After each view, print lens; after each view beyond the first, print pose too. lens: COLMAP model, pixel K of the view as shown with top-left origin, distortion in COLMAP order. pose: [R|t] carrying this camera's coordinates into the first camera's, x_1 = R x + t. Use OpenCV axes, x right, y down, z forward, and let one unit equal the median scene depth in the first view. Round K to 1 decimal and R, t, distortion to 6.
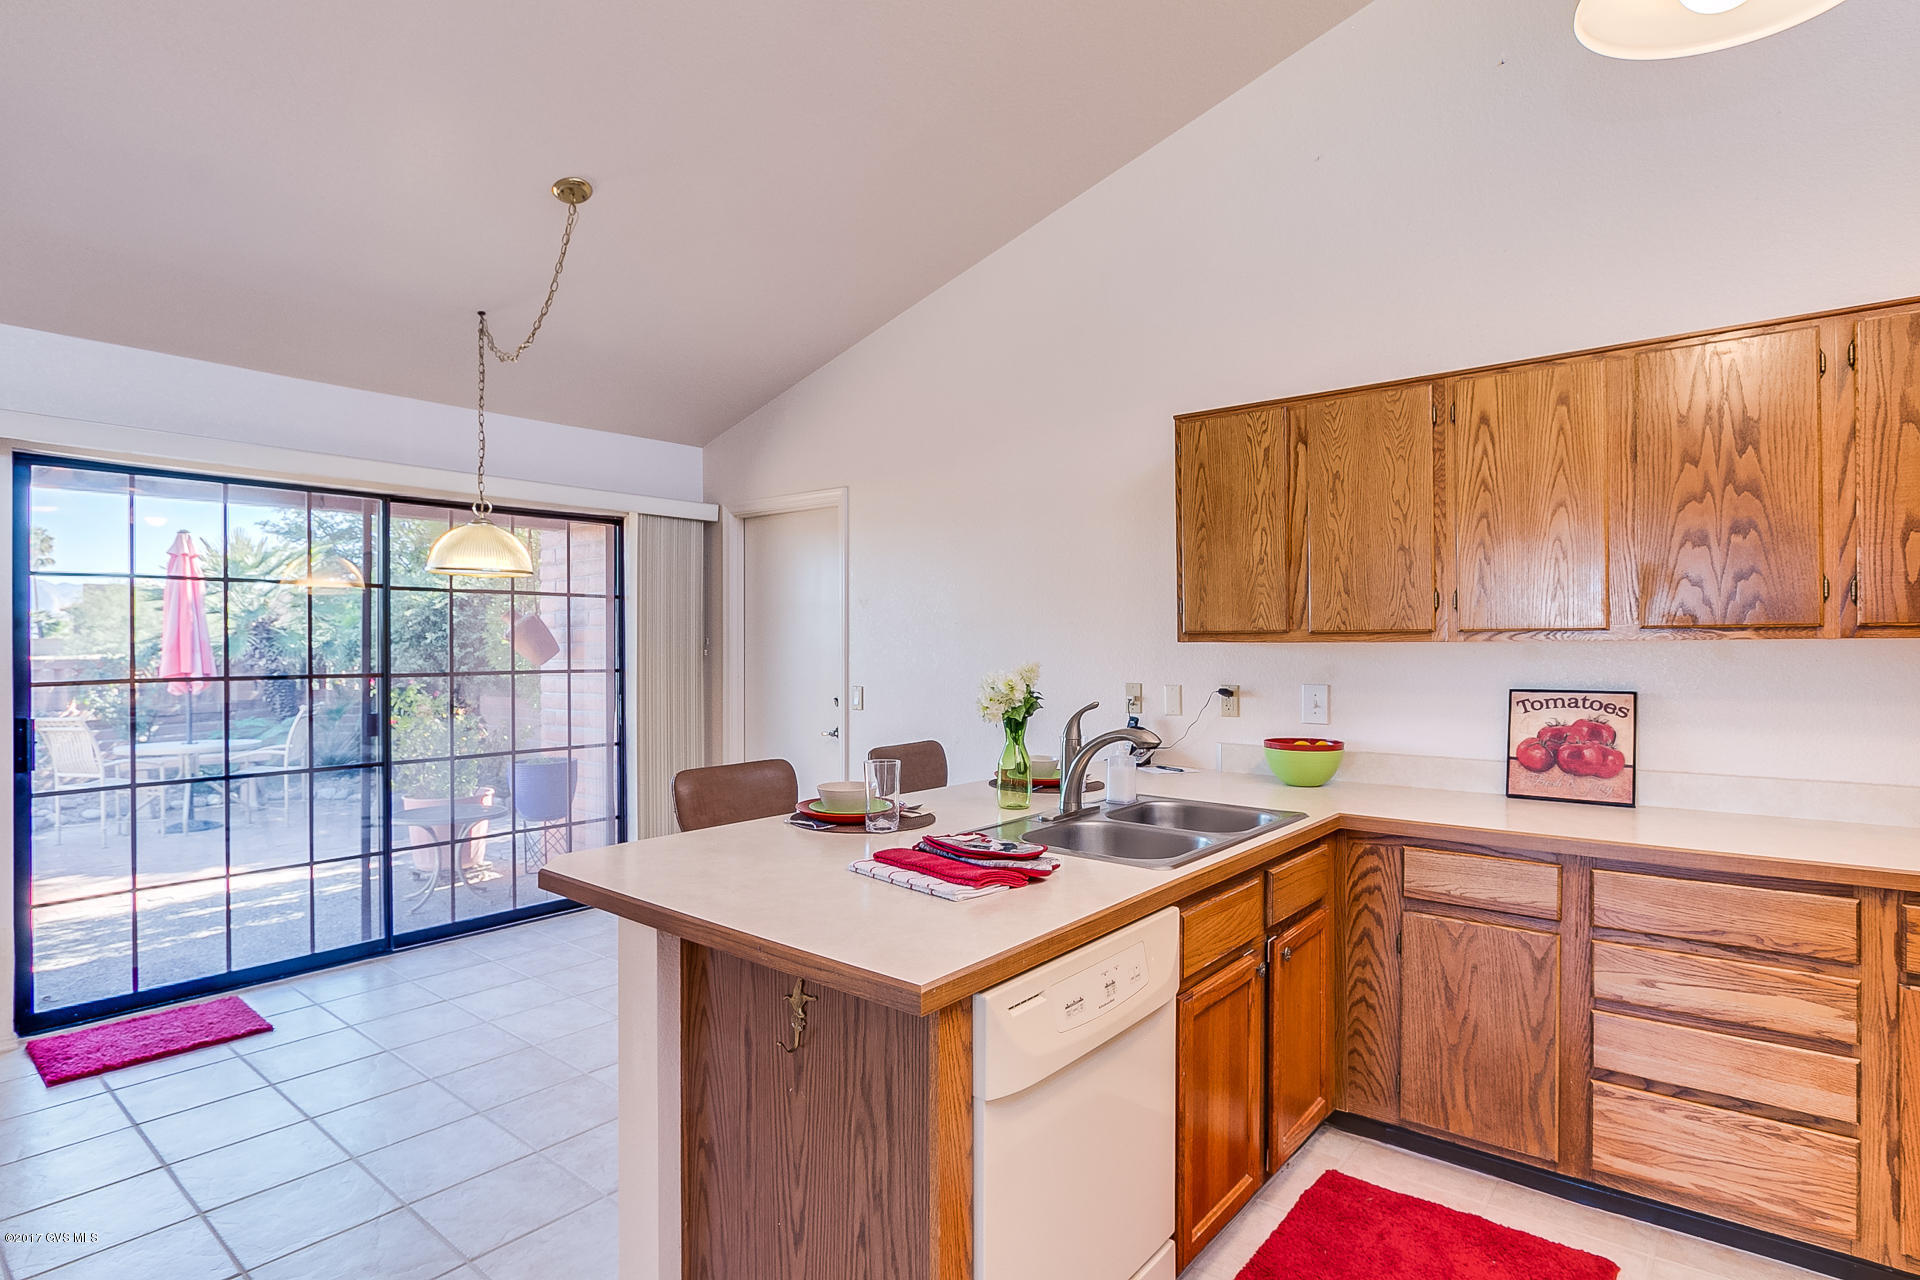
lens RADIAL K [[980.7, 0, 928.8], [0, 980.7, 640.6], [0, 0, 1]] dist [-0.023588, 0.004357]
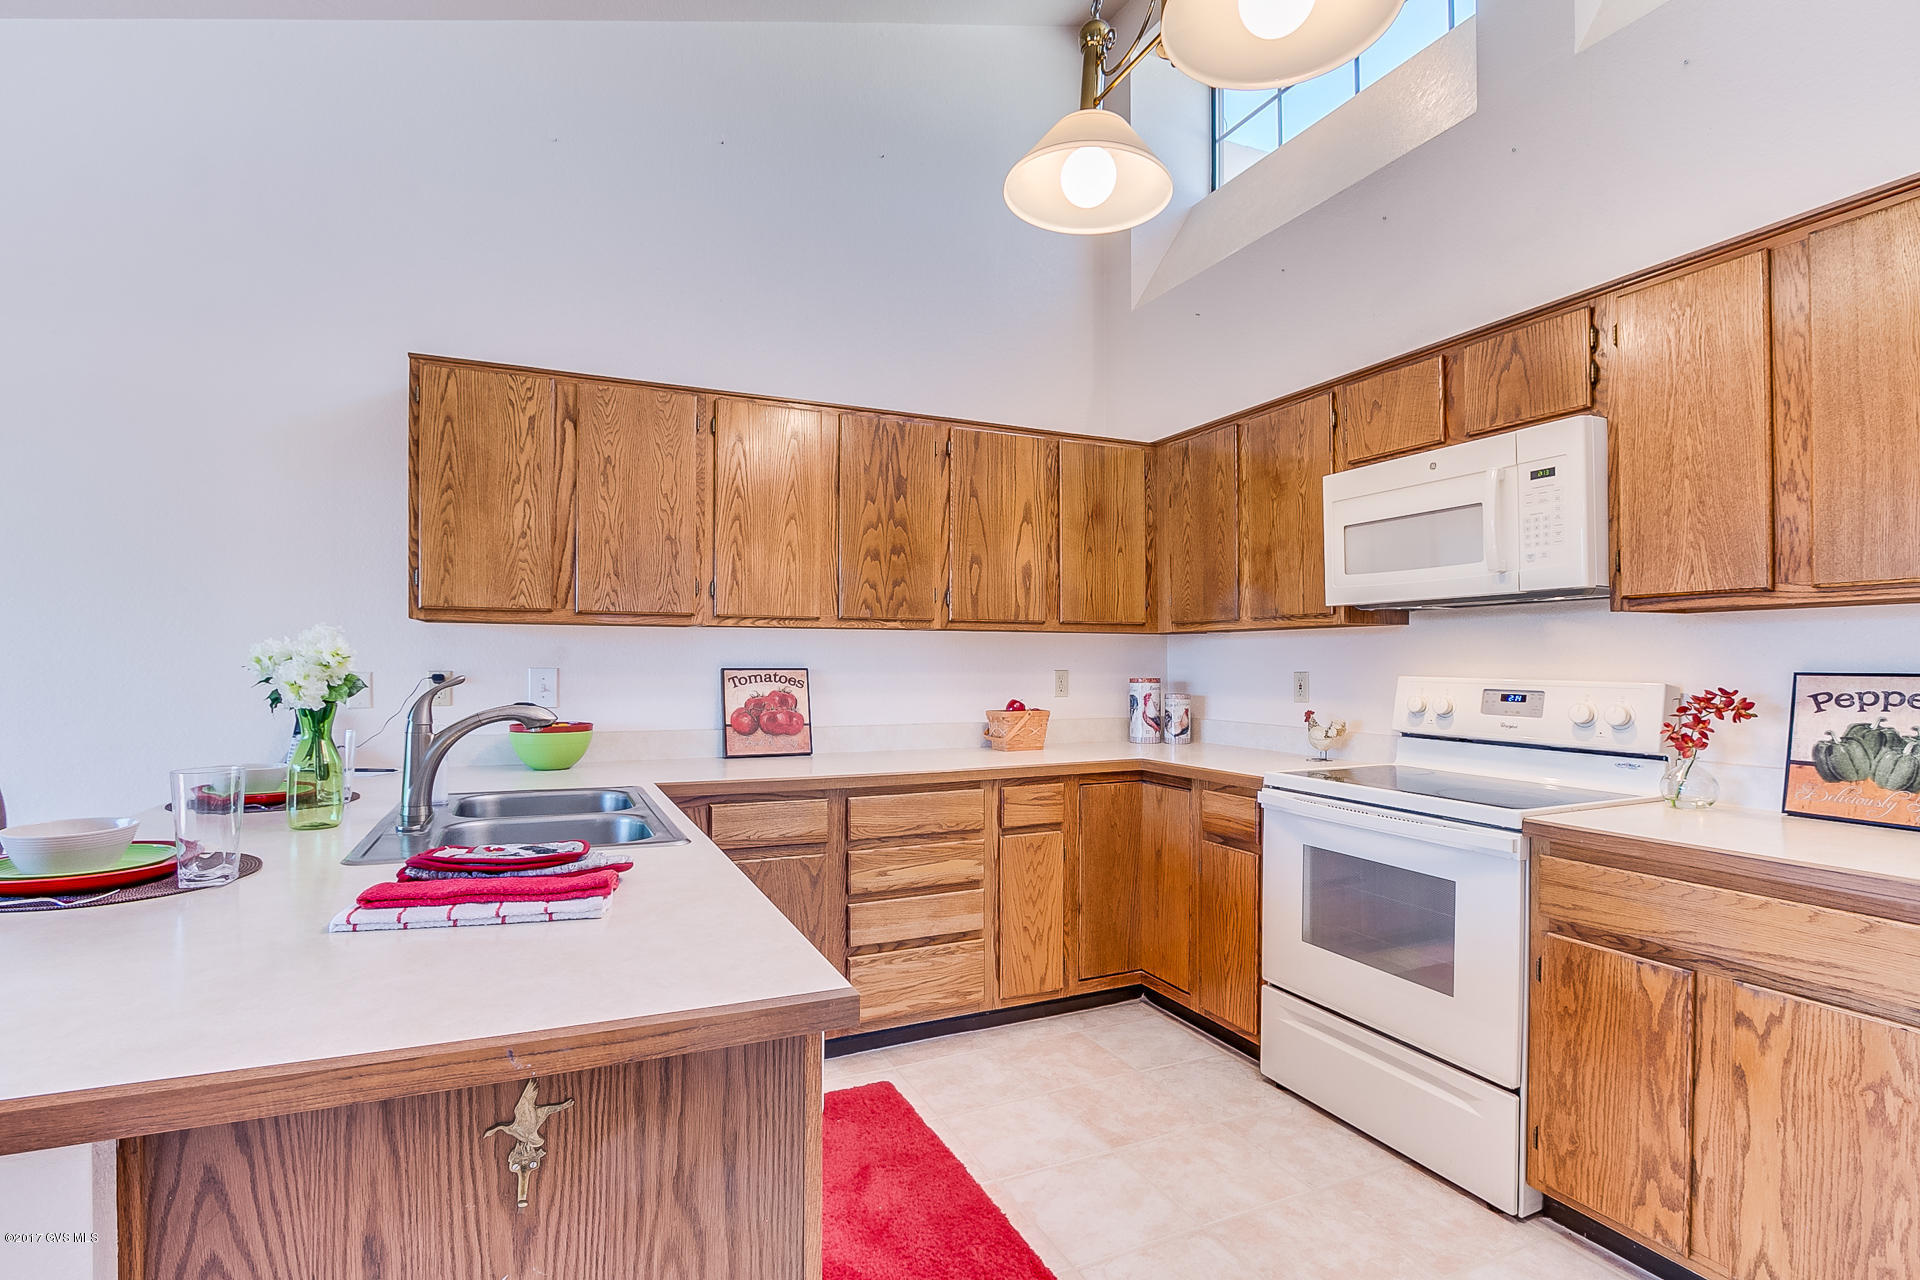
lens RADIAL K [[904.4, 0, 915.6], [0, 904.4, 667.9], [0, 0, 1]] dist [-0.021854, 0.003271]
pose [[0.440511, 0.002045, 0.897745, -0.315551], [-0.007601, 0.999970, 0.001451, 0.049407], [-0.897715, -0.007463, 0.440513, 0.322209]]
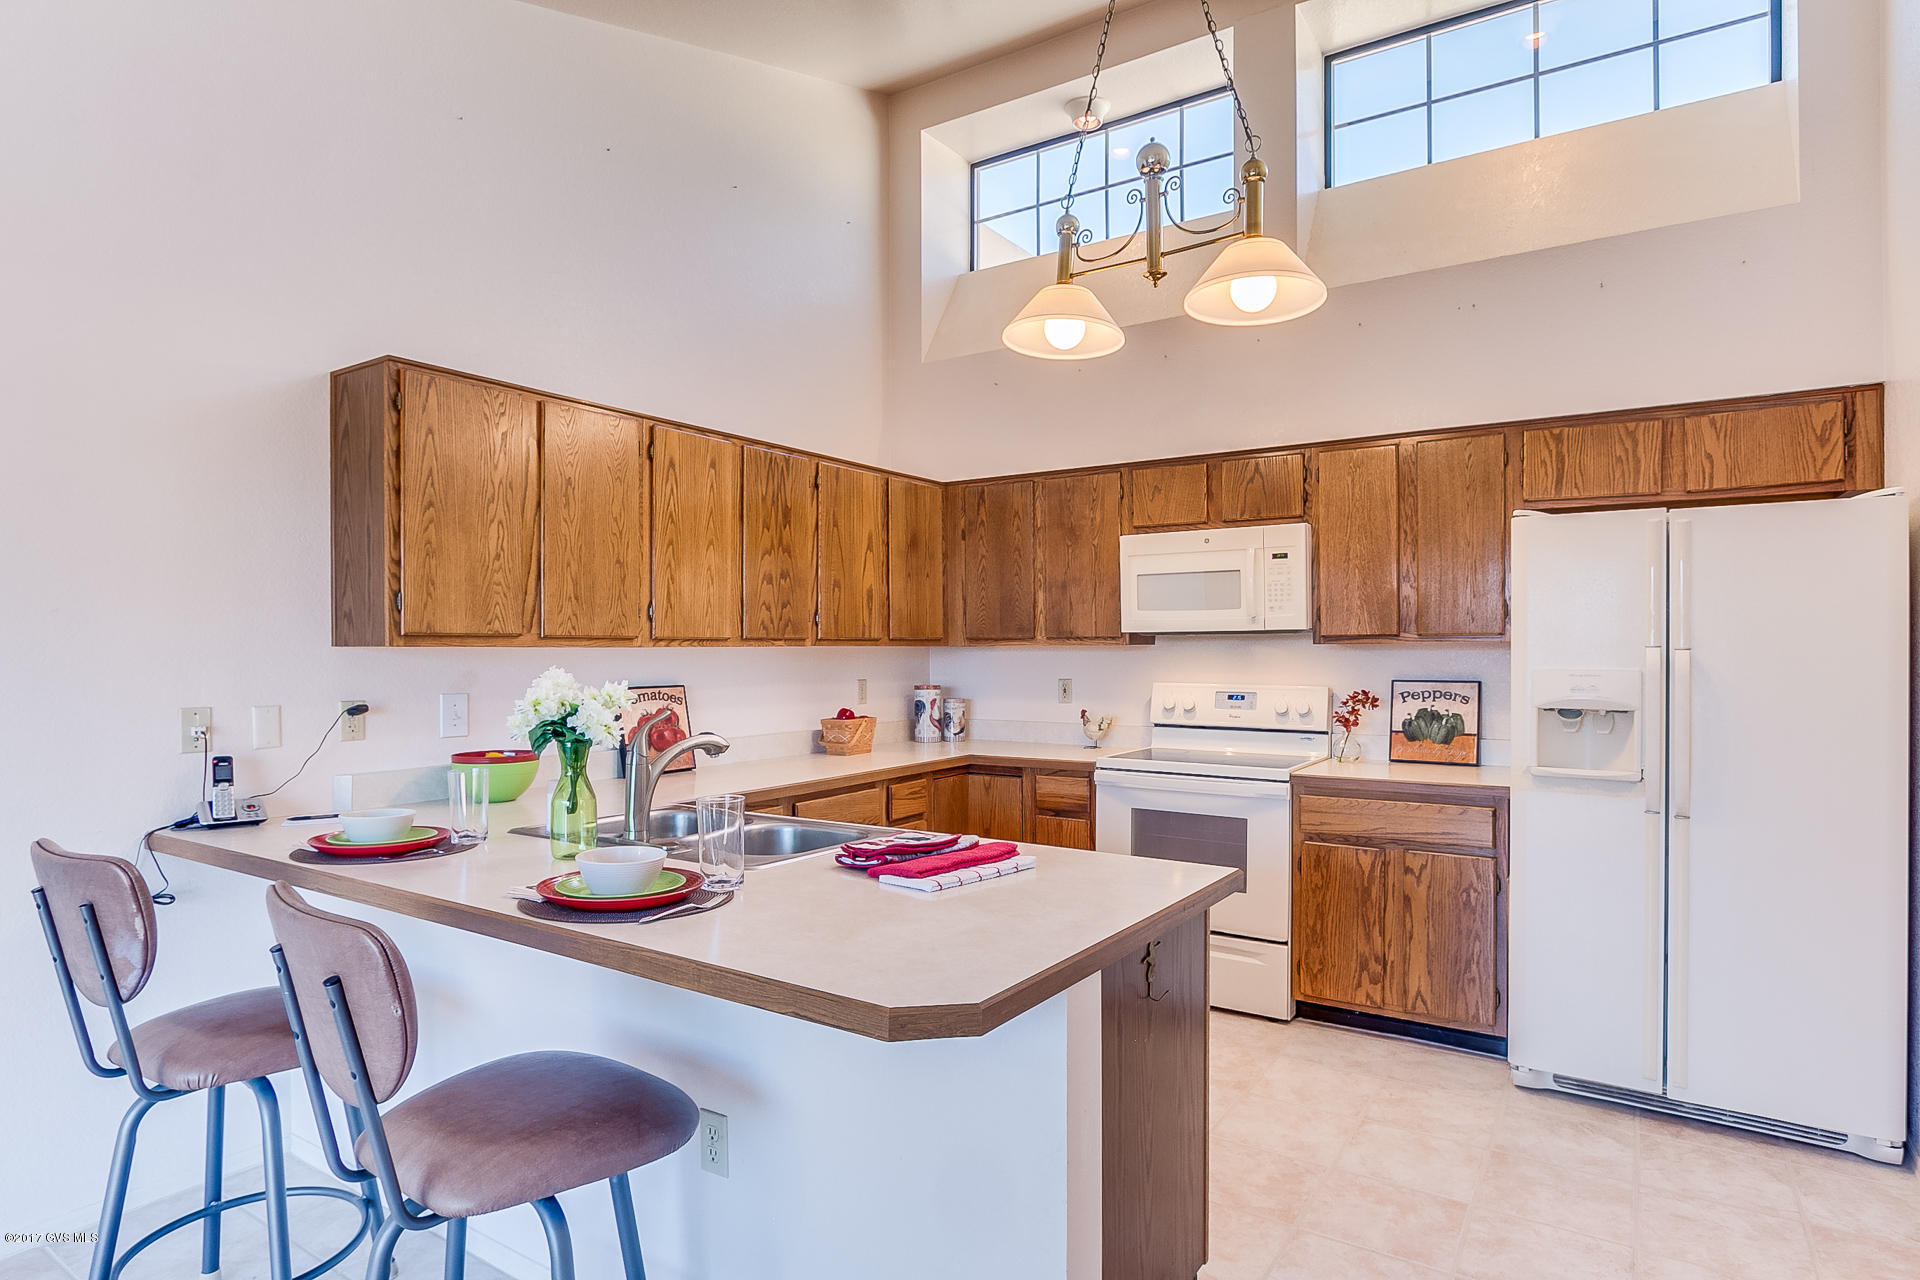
lens RADIAL K [[1090.8, 0, 925.2], [0, 1090.8, 667.0], [0, 0, 1]] dist [-0.026985, -0.000806]
pose [[-0.114142, -0.011458, 0.993398, -0.812093], [0.001657, 0.999930, 0.011724, 0.010599], [-0.993463, 0.002984, -0.114115, 0.838834]]
